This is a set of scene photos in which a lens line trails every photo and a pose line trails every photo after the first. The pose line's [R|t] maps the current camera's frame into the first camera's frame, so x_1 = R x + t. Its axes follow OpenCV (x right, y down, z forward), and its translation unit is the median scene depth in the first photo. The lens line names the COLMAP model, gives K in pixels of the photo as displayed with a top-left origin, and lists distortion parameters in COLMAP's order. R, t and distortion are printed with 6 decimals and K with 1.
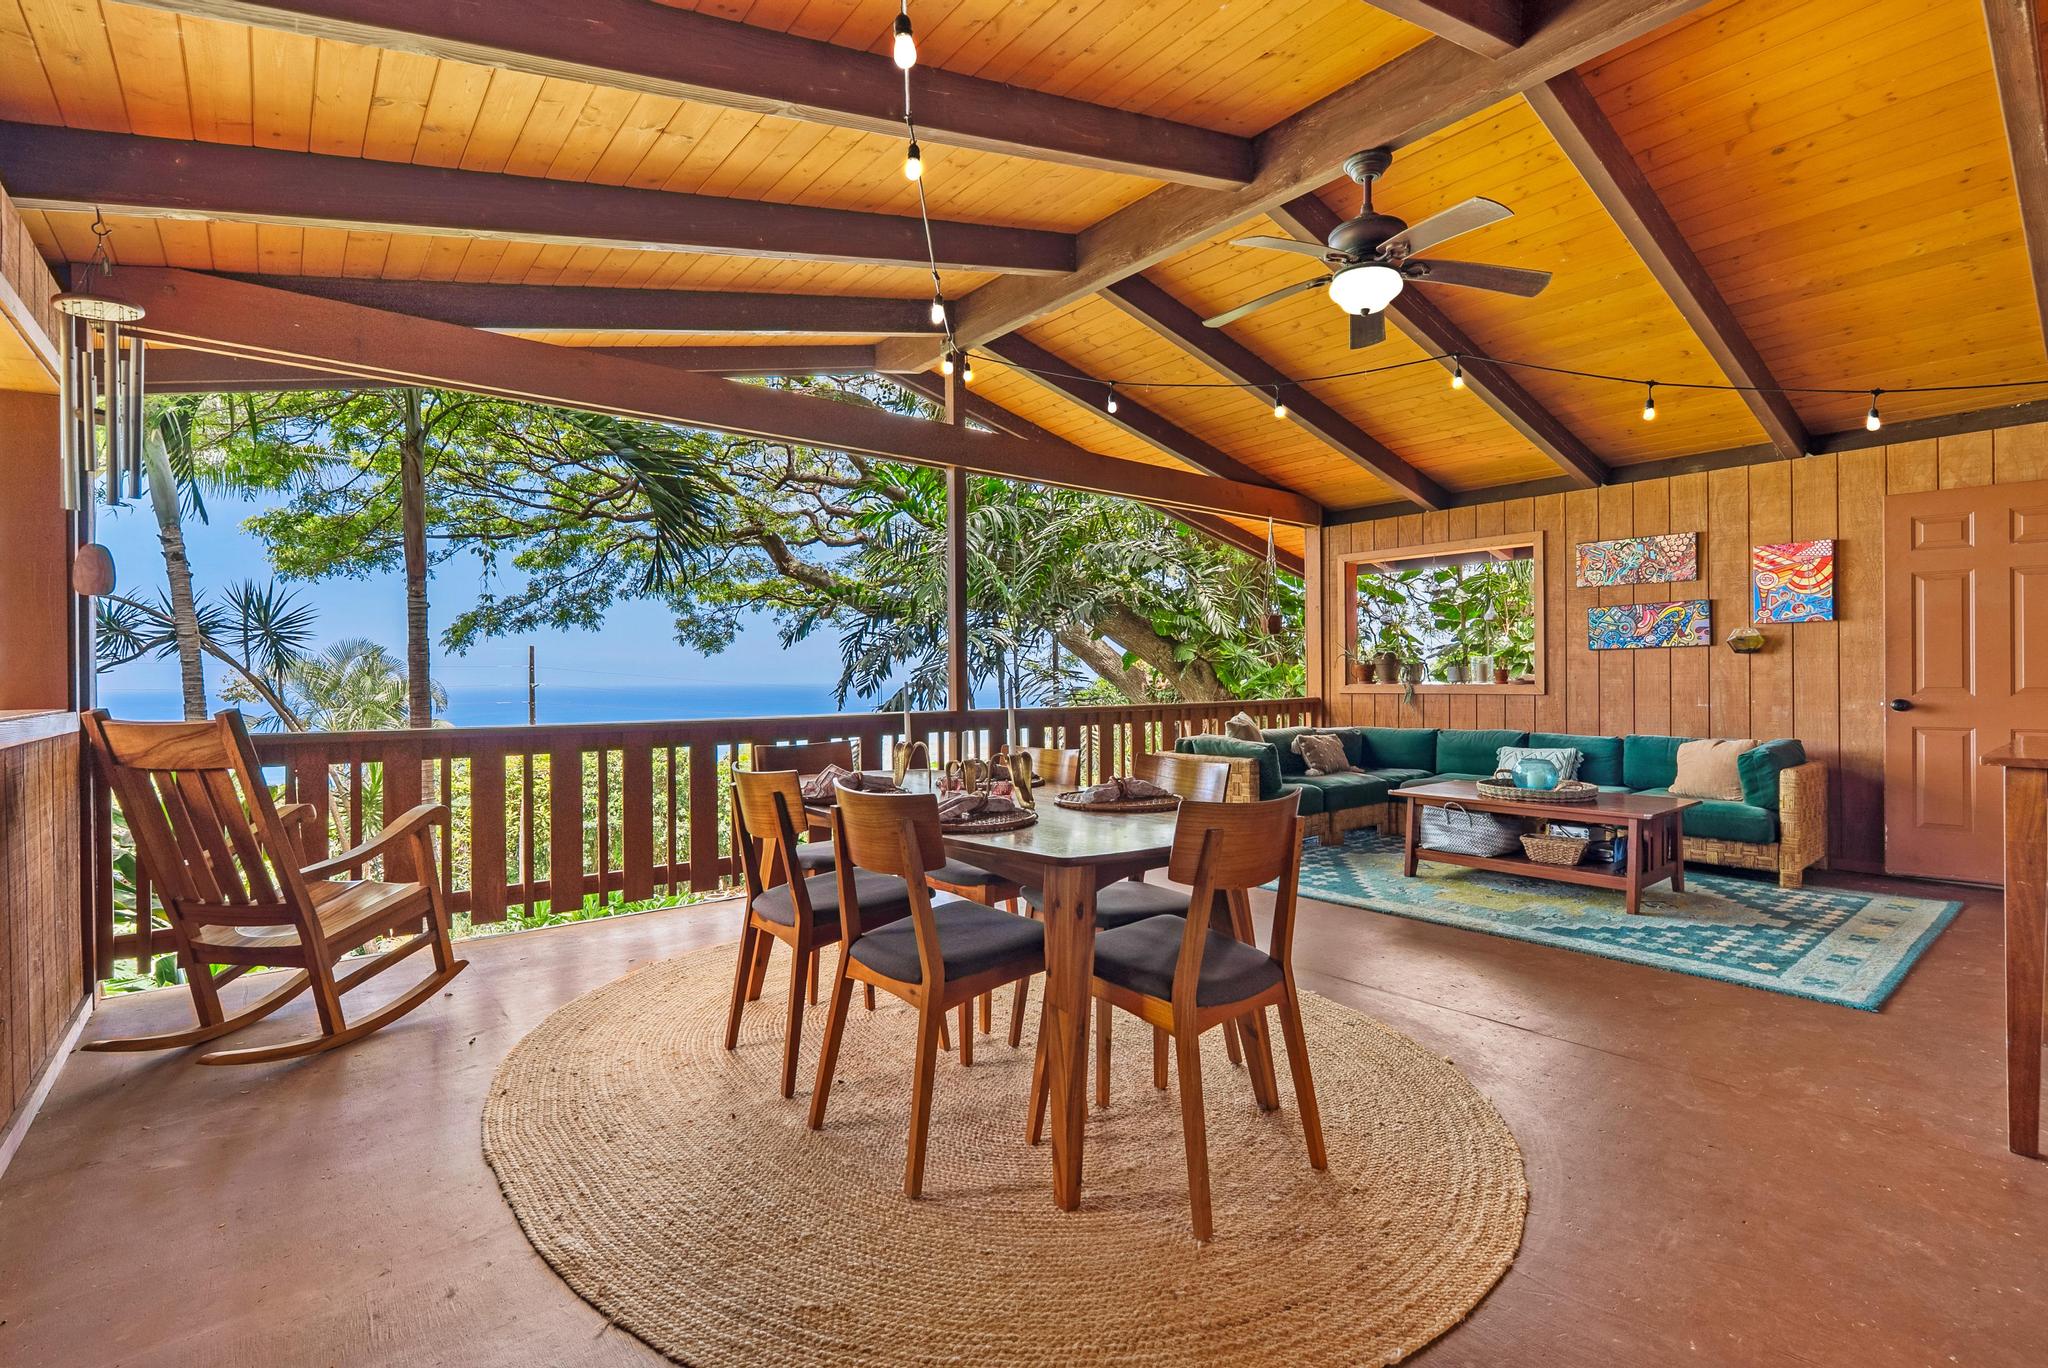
lens RADIAL K [[936.0, 0, 1030.0], [0, 936.0, 686.9], [0, 0, 1]] dist [-0.002661, -0.000983]
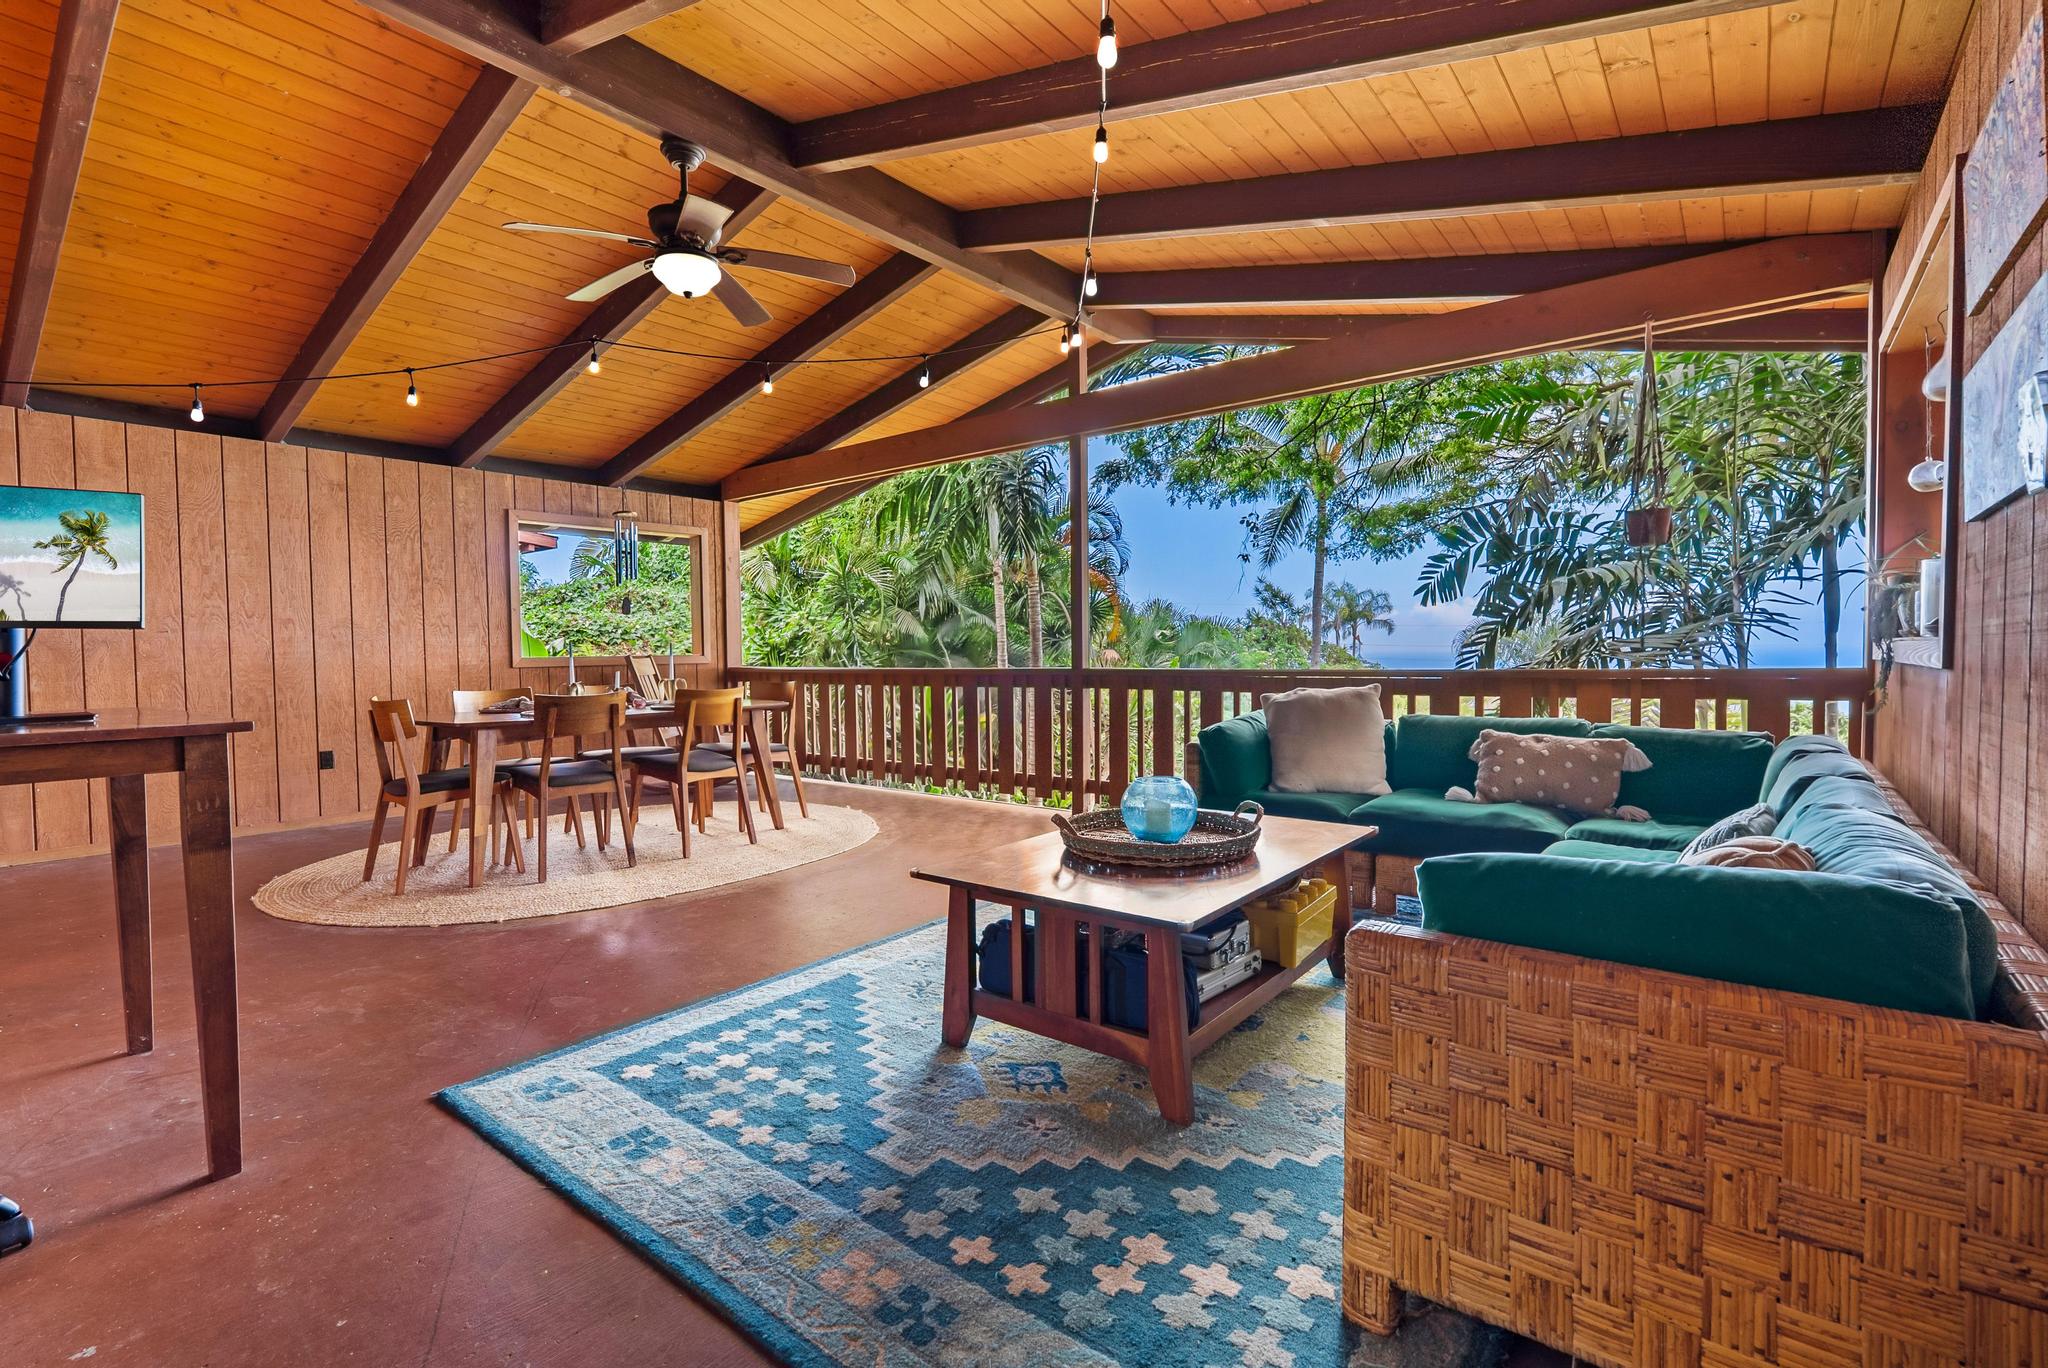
lens RADIAL K [[936.0, 0, 1039.0], [0, 936.0, 676.3], [0, 0, 1]] dist [-0.002661, -0.000983]
pose [[0.207449, 0.037785, -0.977516, 0.991732], [0.020667, 0.998861, 0.042996, -0.013243], [0.978027, -0.029122, 0.206432, 0.755518]]
